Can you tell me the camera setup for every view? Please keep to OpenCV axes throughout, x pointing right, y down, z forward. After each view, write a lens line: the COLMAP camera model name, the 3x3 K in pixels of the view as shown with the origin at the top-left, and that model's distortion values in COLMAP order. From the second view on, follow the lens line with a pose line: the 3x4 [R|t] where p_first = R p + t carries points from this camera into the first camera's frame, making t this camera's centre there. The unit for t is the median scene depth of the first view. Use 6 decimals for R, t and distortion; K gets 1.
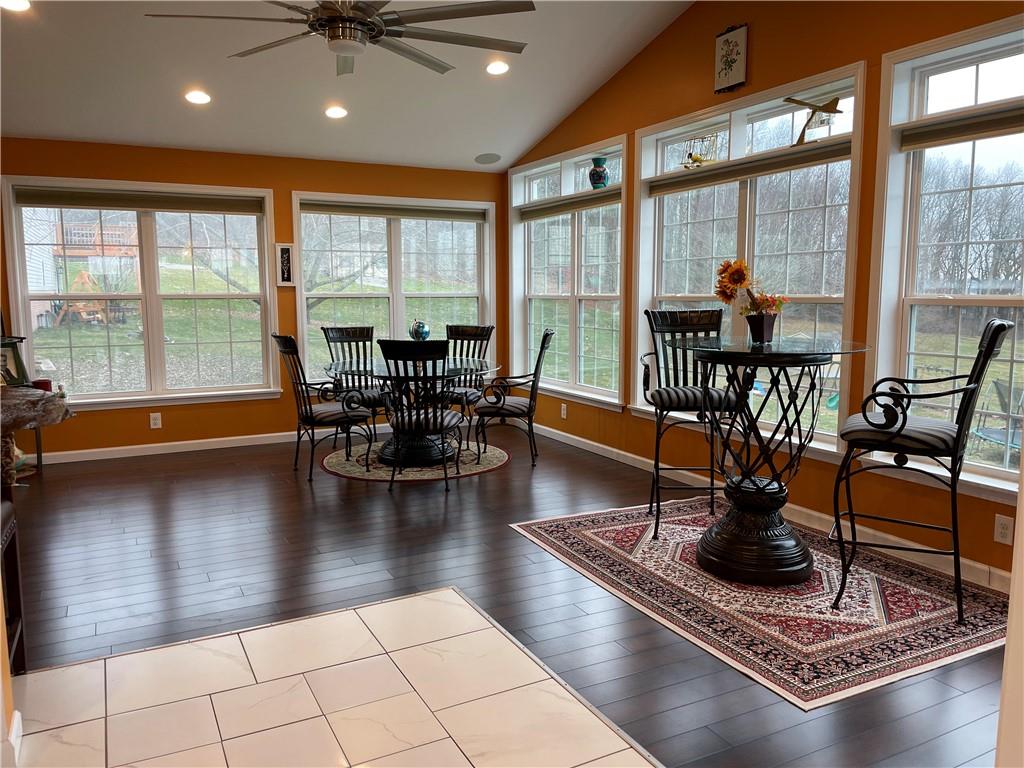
lens RADIAL K [[773.2, 0, 512.0], [0, 773.2, 384.0], [0, 0, 1]] dist [0.000182, -0.002056]
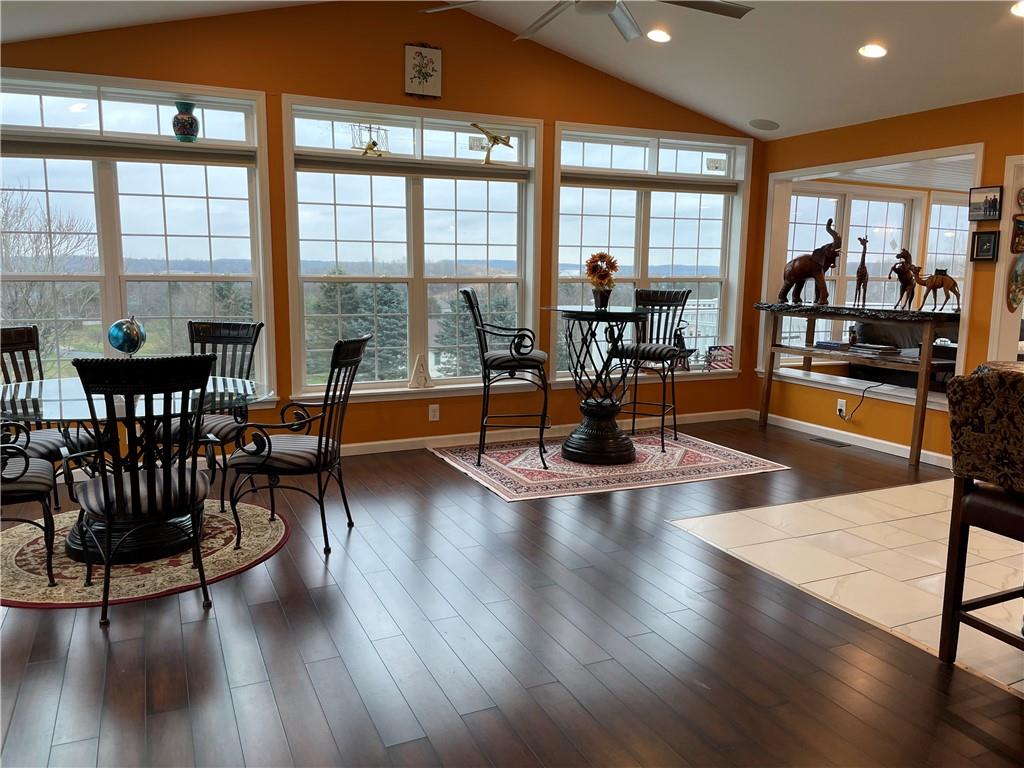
lens RADIAL K [[775.8, 0, 512.0], [0, 775.8, 384.0], [0, 0, 1]] dist [0.043598, -0.001648]
pose [[0.044818, -0.156181, 0.986711, -0.755559], [0.108685, 0.982603, 0.150594, -0.098184], [-0.993065, 0.100492, 0.061013, 0.679525]]
